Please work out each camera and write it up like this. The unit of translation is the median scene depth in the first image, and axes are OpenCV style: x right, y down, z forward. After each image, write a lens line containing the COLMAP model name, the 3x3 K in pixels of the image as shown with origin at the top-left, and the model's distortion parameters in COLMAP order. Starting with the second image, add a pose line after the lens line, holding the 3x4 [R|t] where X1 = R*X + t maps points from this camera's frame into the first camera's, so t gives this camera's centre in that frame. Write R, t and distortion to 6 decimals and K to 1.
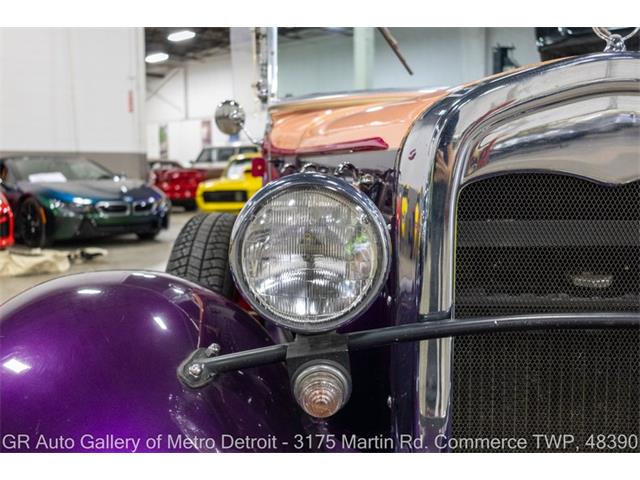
lens RADIAL K [[657.4, 0, 318.3], [0, 657.4, 259.3], [0, 0, 1]] dist [-0.009333, -0.007124]
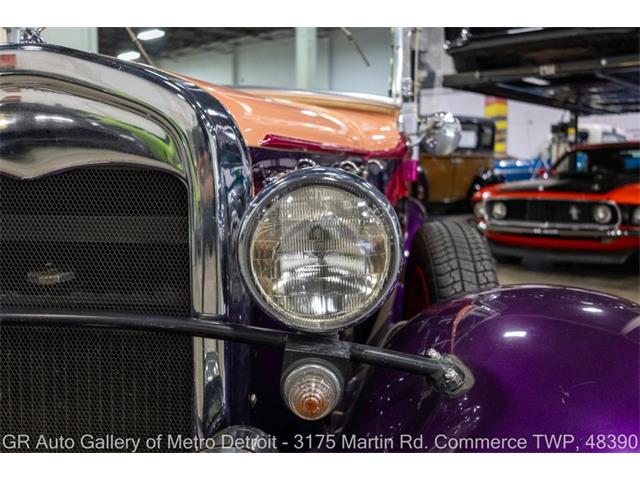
lens RADIAL K [[655.0, 0, 348.3], [0, 655.0, 230.7], [0, 0, 1]] dist [0.000819, -0.012888]
pose [[0.999990, 0.004478, -0.000113, 0.137908], [-0.004479, 0.999179, -0.040270, 0.000288], [-0.000067, 0.040270, 0.999189, 0.002569]]
